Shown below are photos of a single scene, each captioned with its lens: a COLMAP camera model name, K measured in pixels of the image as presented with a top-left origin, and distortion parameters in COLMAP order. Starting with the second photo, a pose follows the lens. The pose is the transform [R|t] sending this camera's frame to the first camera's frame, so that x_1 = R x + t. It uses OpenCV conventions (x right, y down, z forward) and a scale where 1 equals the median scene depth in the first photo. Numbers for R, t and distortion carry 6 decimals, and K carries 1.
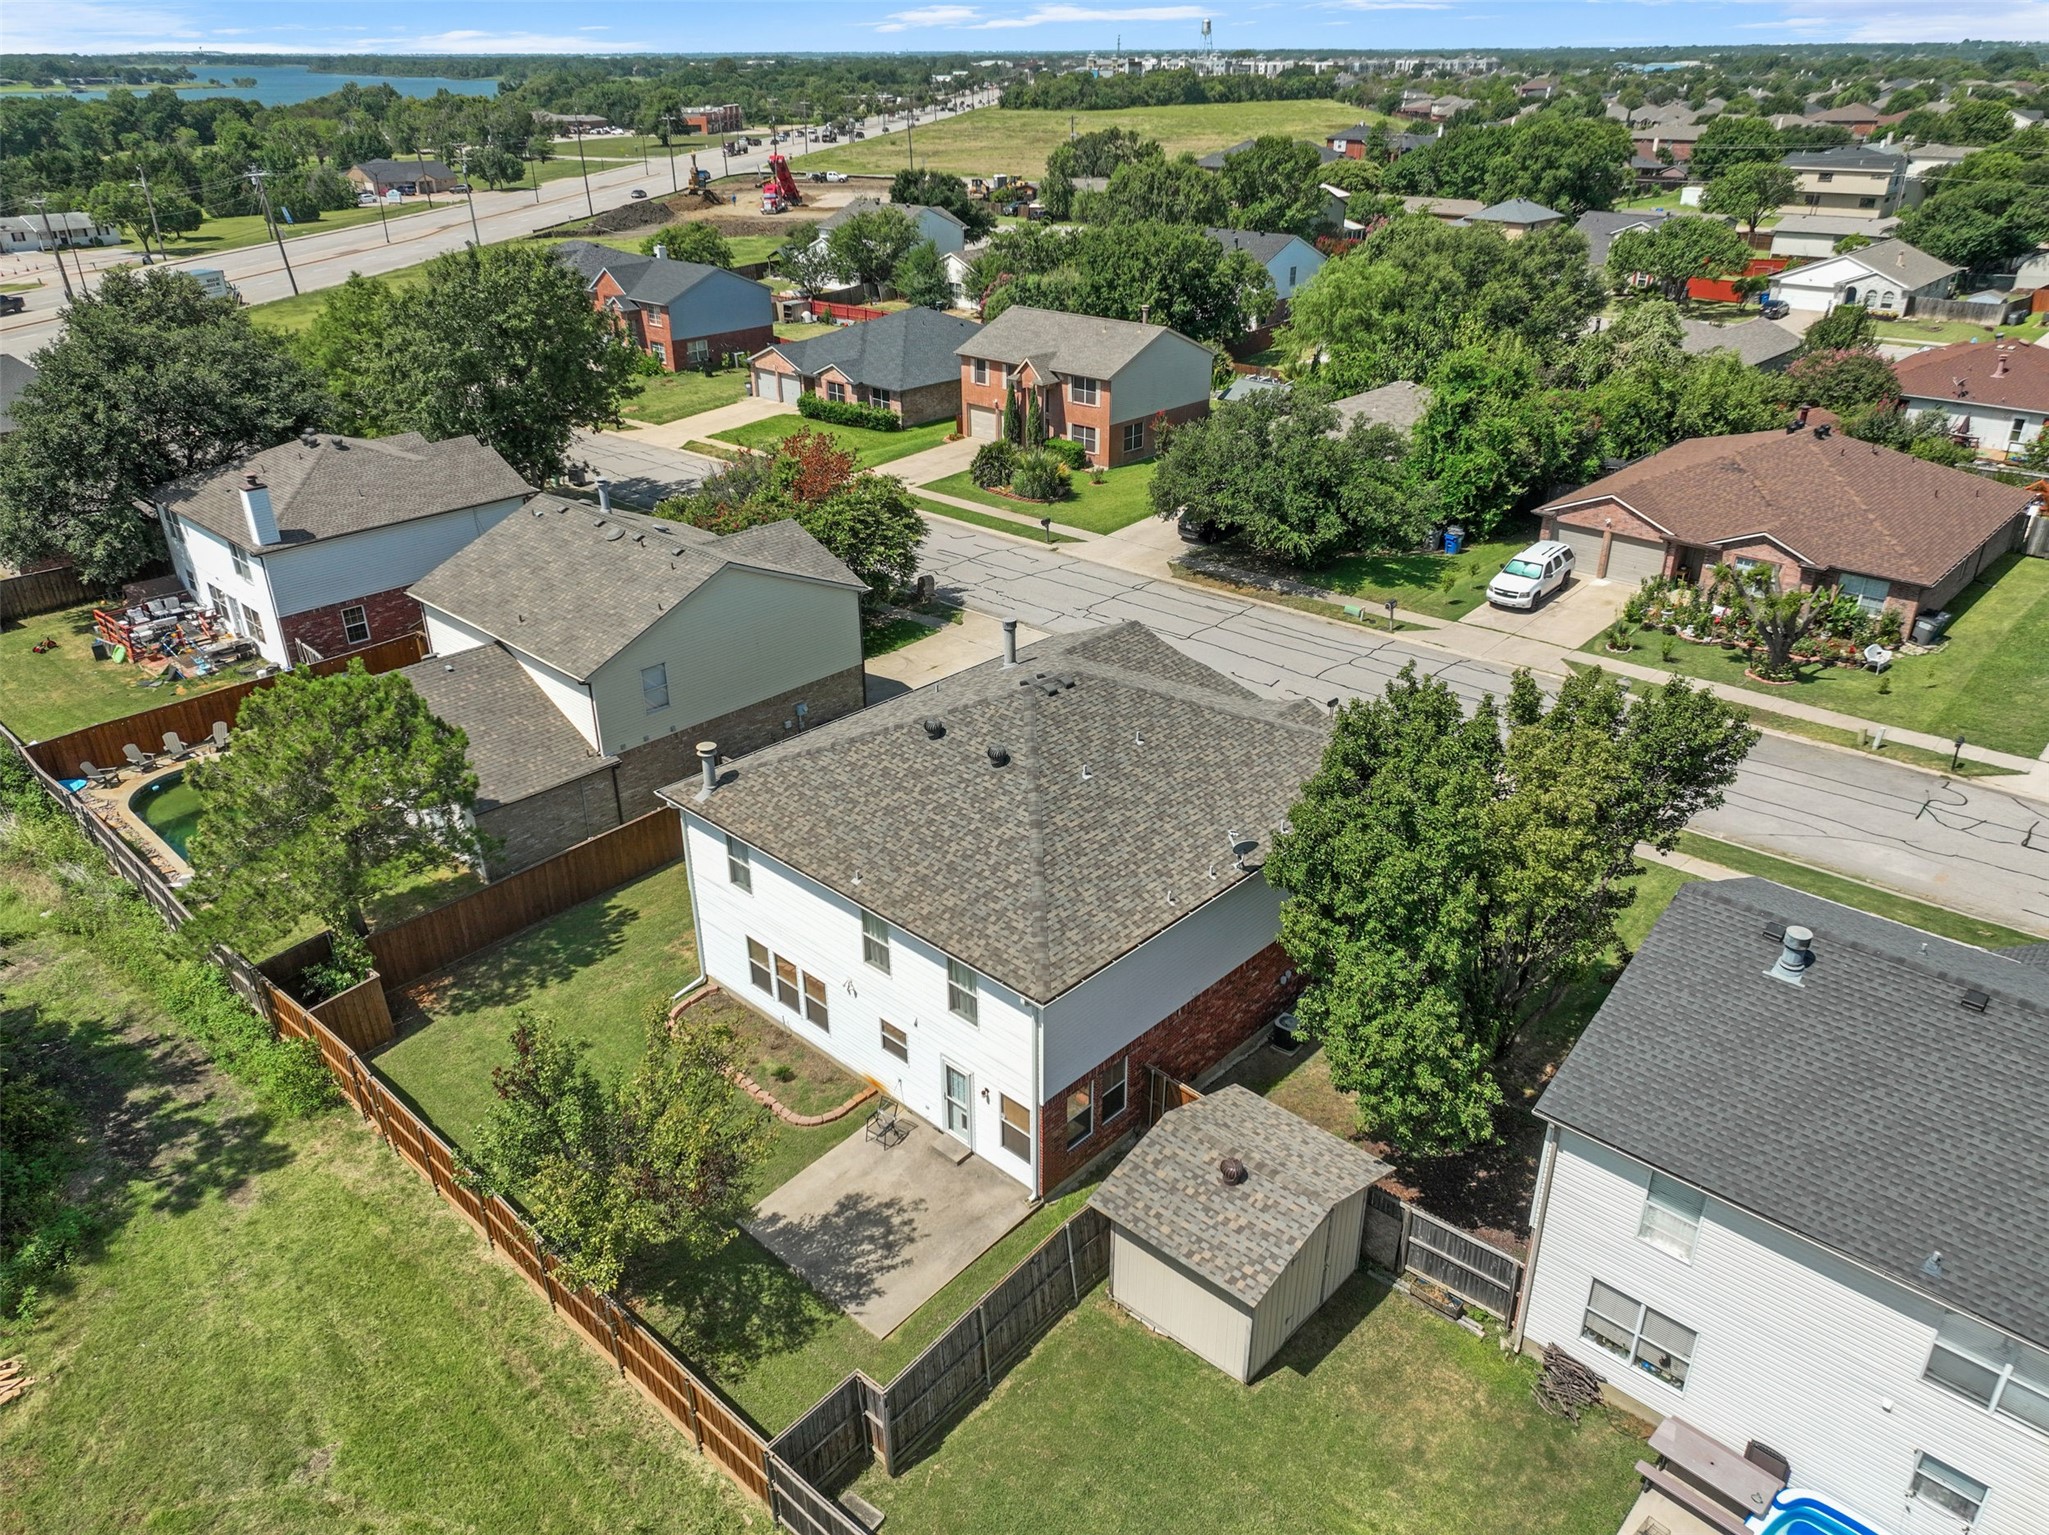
lens RADIAL K [[1439.8, 0, 1031.1], [0, 1439.8, 763.3], [0, 0, 1]] dist [0.019542, 0.001640]
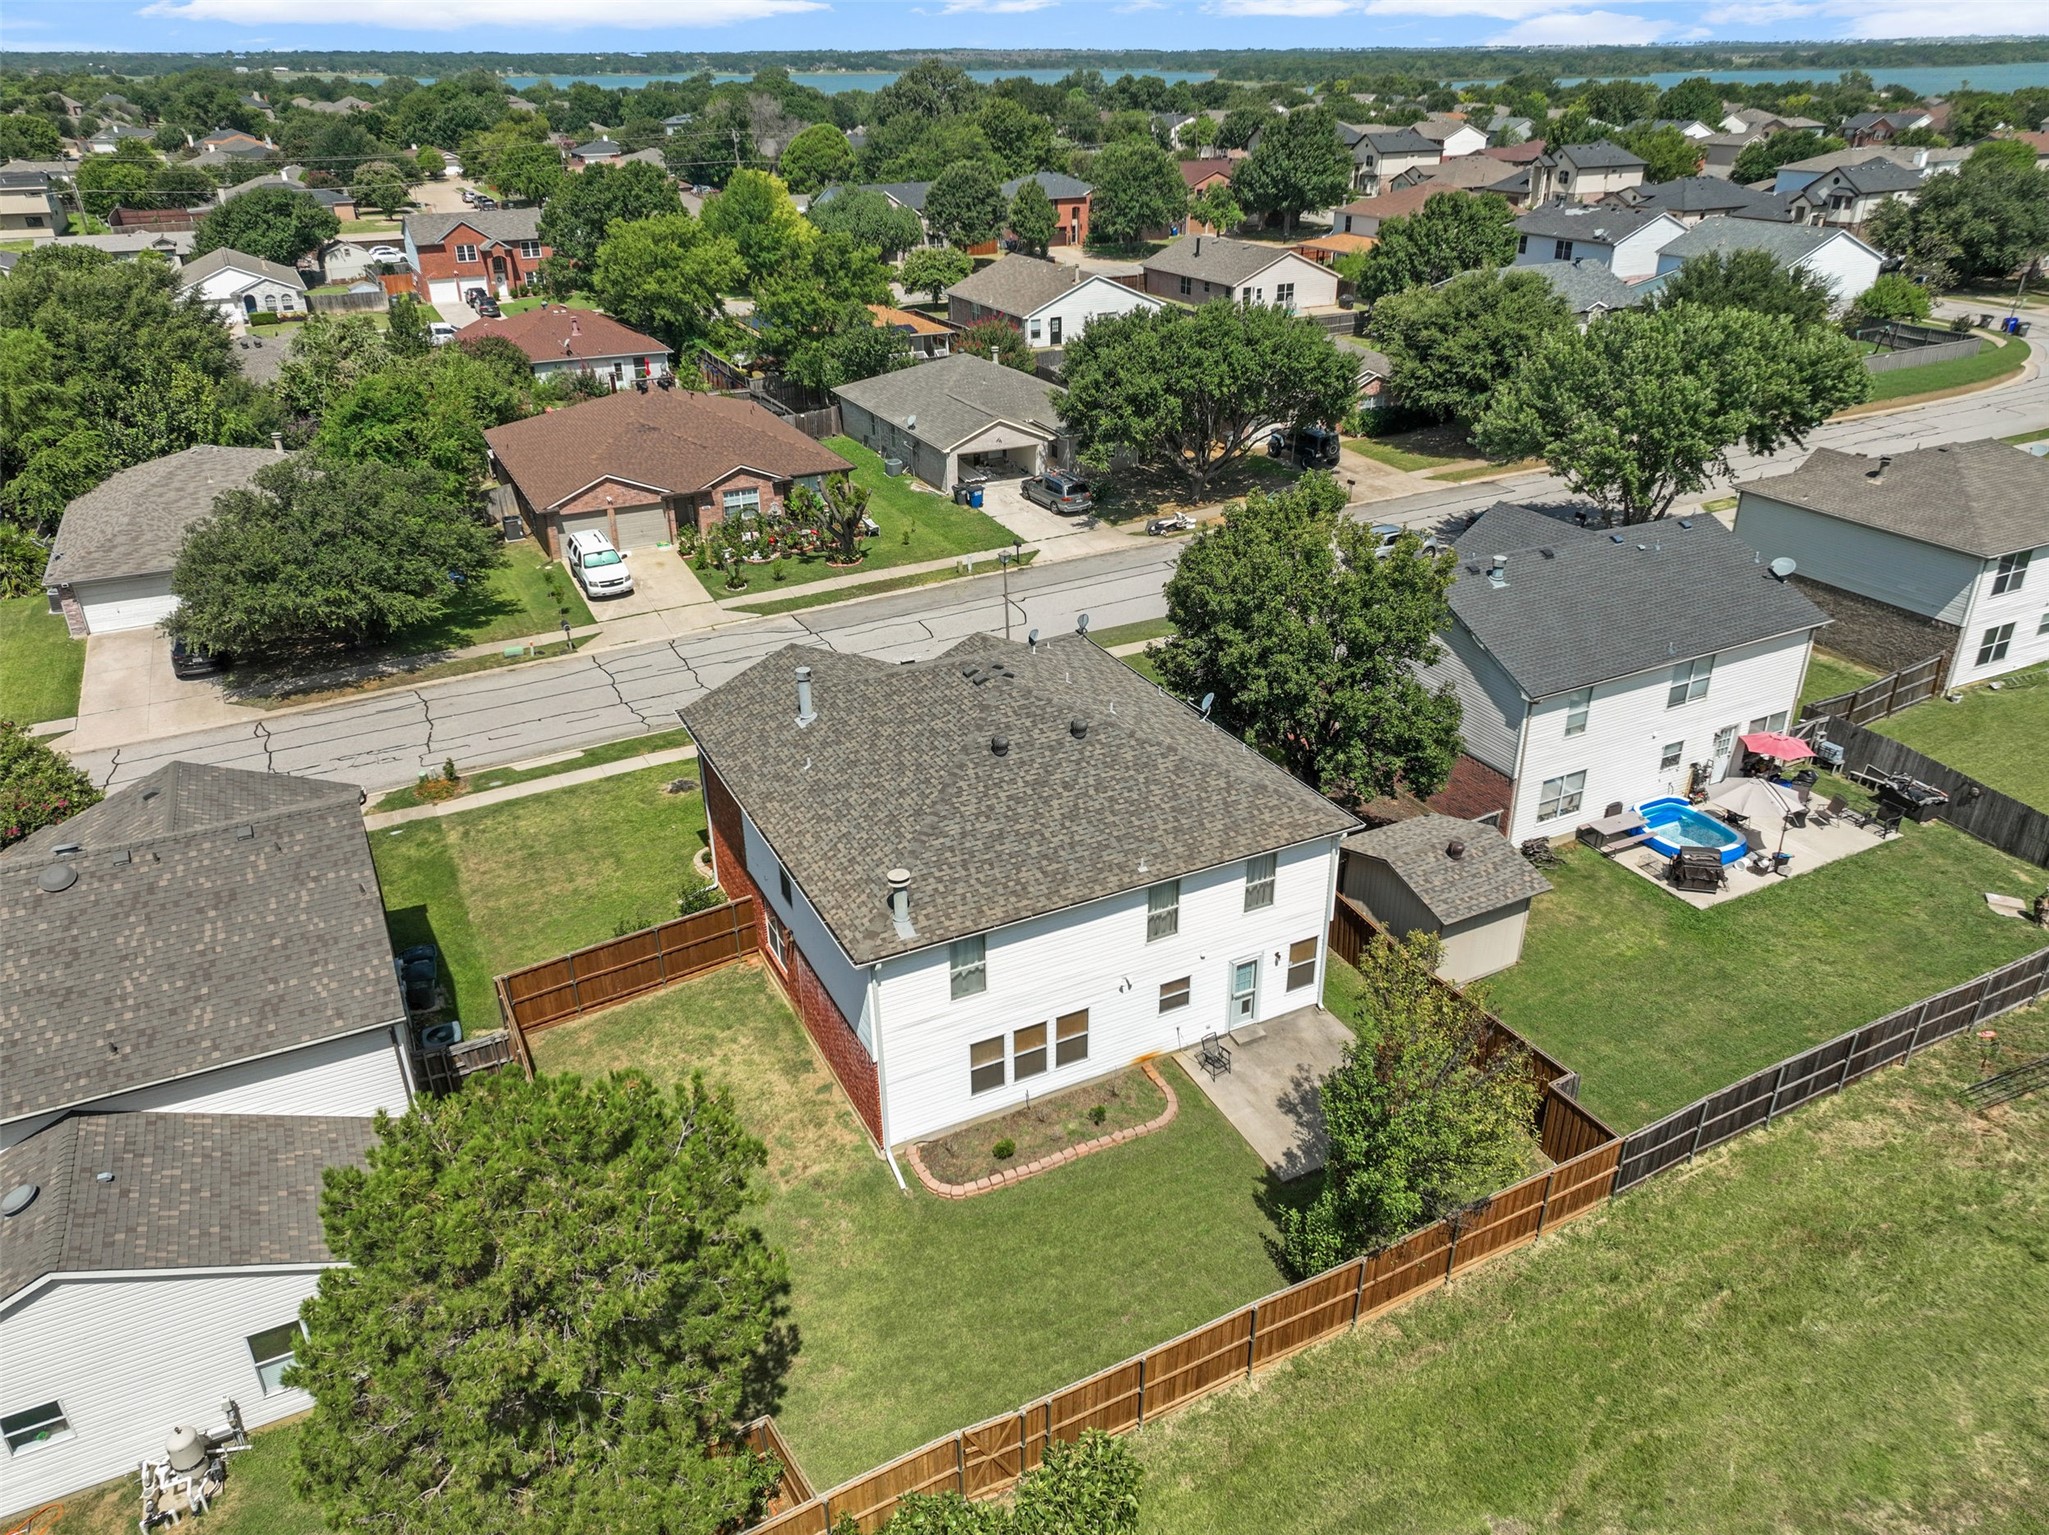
lens RADIAL K [[1439.8, 0, 1031.1], [0, 1439.8, 763.3], [0, 0, 1]] dist [0.019542, 0.001640]
pose [[0.342191, -0.418041, 0.841515, -0.622929], [0.423892, 0.867950, 0.258803, -0.180643], [-0.838583, 0.268151, 0.474209, 0.348474]]
